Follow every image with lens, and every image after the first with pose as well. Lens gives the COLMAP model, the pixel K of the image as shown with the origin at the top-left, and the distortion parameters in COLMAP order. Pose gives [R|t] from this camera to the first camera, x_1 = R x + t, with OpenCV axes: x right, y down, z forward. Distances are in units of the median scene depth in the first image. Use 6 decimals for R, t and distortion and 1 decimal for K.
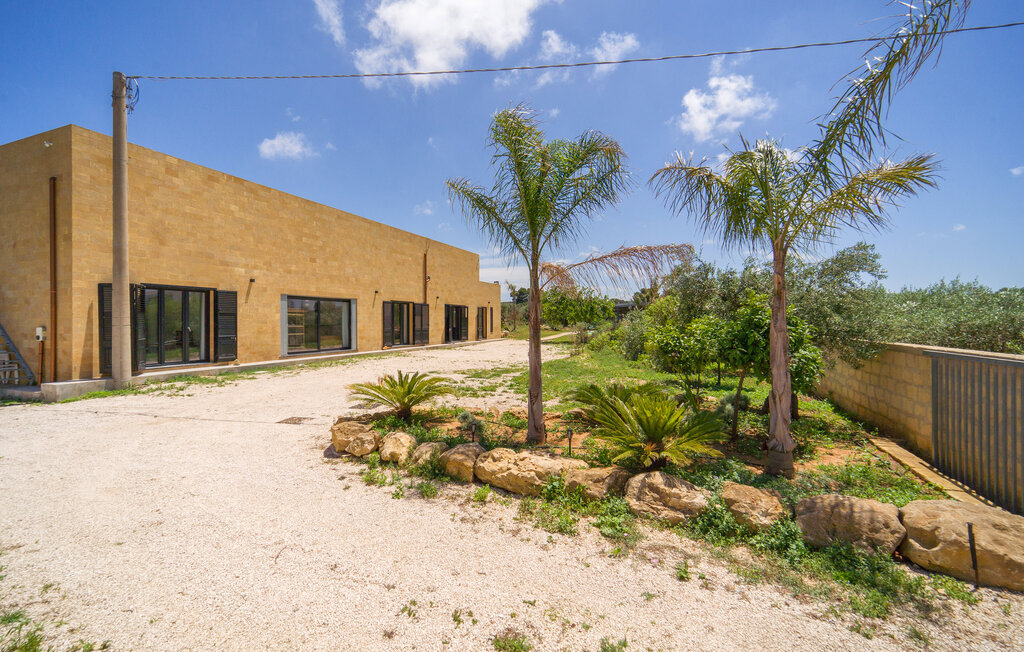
lens RADIAL K [[421.9, 0, 510.1], [0, 421.9, 314.8], [0, 0, 1]] dist [0.001421, 0.000253]
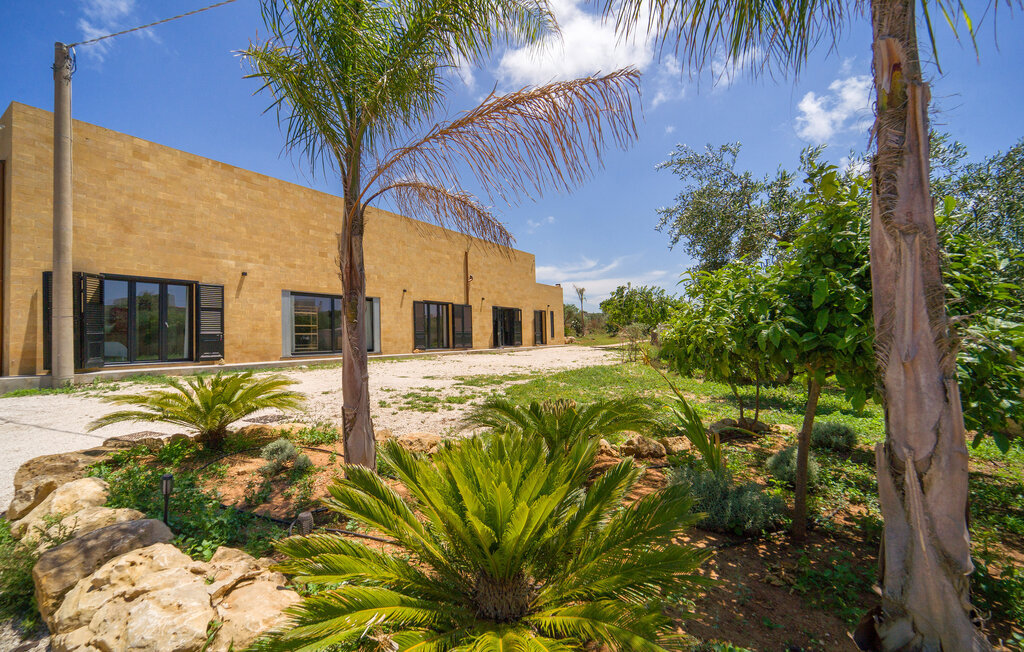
lens RADIAL K [[424.3, 0, 500.2], [0, 424.3, 302.1], [0, 0, 1]] dist [-0.000139, 0.000058]
pose [[0.979991, -0.014890, -0.198482, 0.125578], [0.005414, 0.998823, -0.048196, 0.028475], [0.198966, 0.046157, 0.978919, 0.196932]]
